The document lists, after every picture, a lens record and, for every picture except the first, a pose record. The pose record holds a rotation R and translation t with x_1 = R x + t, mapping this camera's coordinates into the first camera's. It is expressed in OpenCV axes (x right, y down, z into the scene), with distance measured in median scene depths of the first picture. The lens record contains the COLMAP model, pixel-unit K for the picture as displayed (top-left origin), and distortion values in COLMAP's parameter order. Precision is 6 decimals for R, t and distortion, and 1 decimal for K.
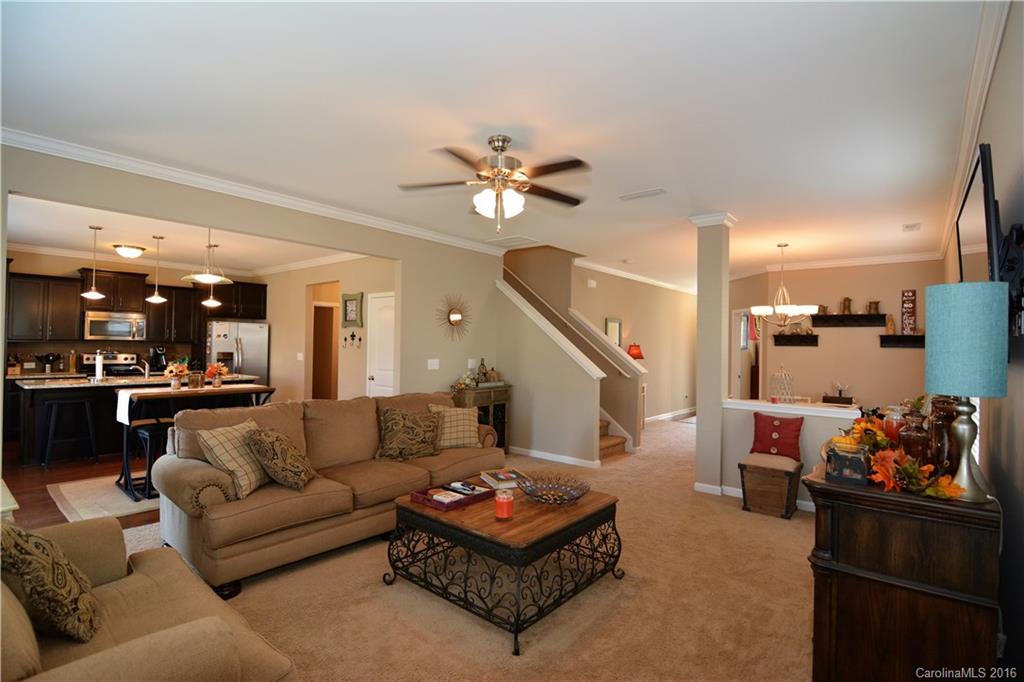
lens RADIAL K [[499.0, 0, 512.4], [0, 499.0, 340.5], [0, 0, 1]] dist [-0.012245, -0.004844]
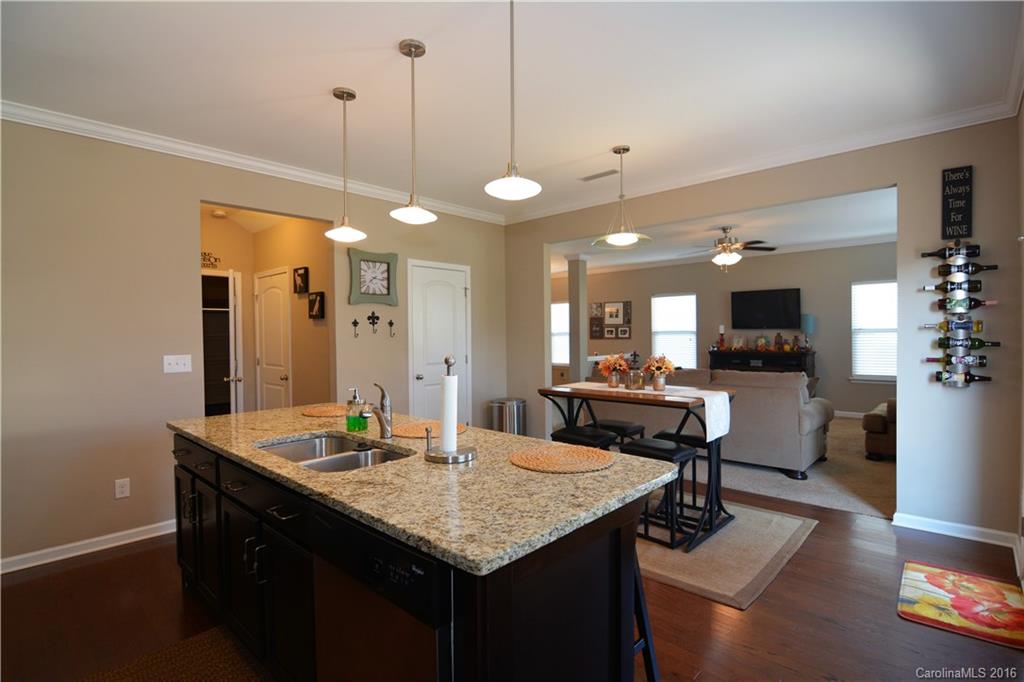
lens RADIAL K [[499.0, 0, 509.8], [0, 499.0, 337.9], [0, 0, 1]] dist [-0.012245, -0.004844]
pose [[0.071874, -0.024460, 0.997114, -0.904083], [-0.001799, 0.999694, 0.024653, 0.000144], [-0.997412, -0.003566, 0.071808, 0.747864]]
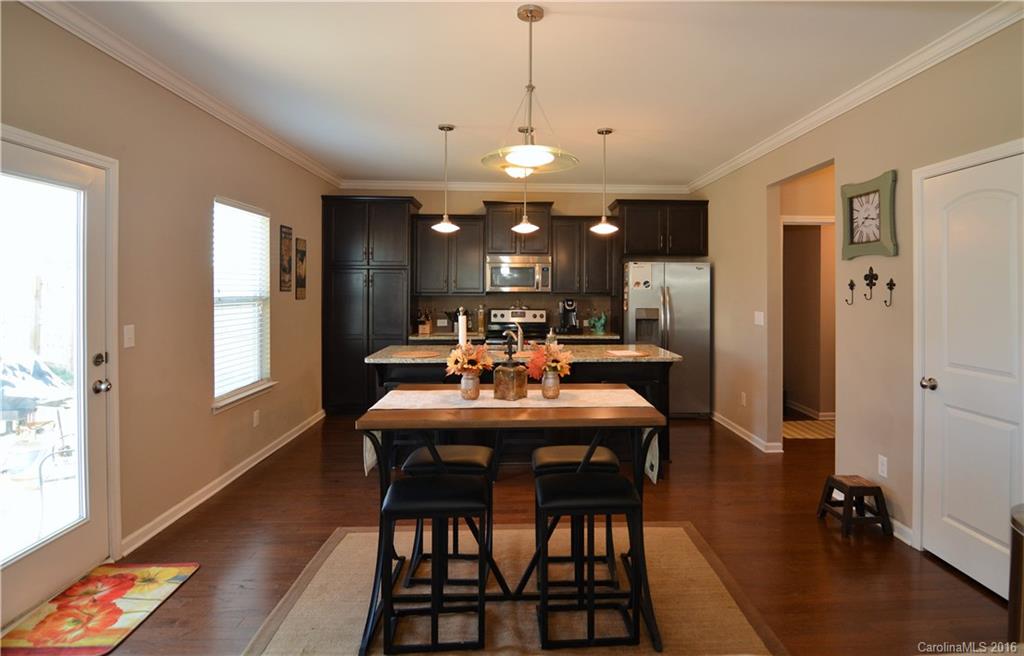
lens RADIAL K [[541.5, 0, 534.4], [0, 541.5, 288.1], [0, 0, 1]] dist [-0.026719, -0.001312]
pose [[0.670811, -0.014452, -0.741487, -0.165126], [0.014854, 0.999871, -0.006051, -0.001185], [0.741479, -0.006955, 0.670940, 0.455027]]
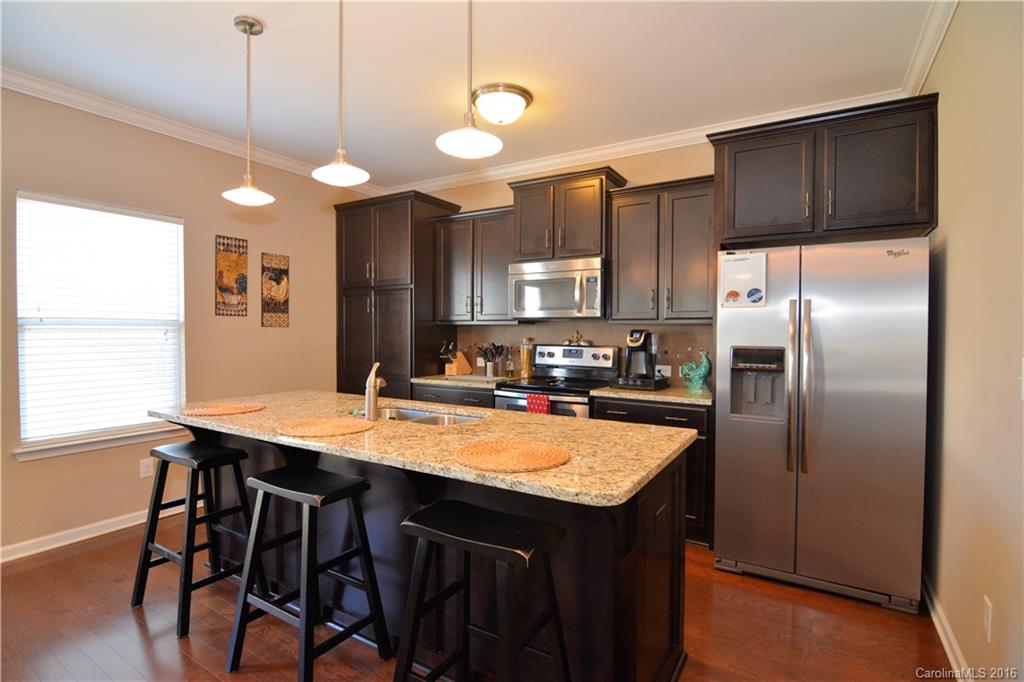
lens RADIAL K [[499.0, 0, 508.0], [0, 499.0, 341.9], [0, 0, 1]] dist [-0.012245, -0.004844]
pose [[0.137793, 0.008038, -0.990428, -0.319694], [0.007610, 0.999929, 0.009174, 0.018099], [0.990432, -0.008801, 0.137722, 0.883124]]
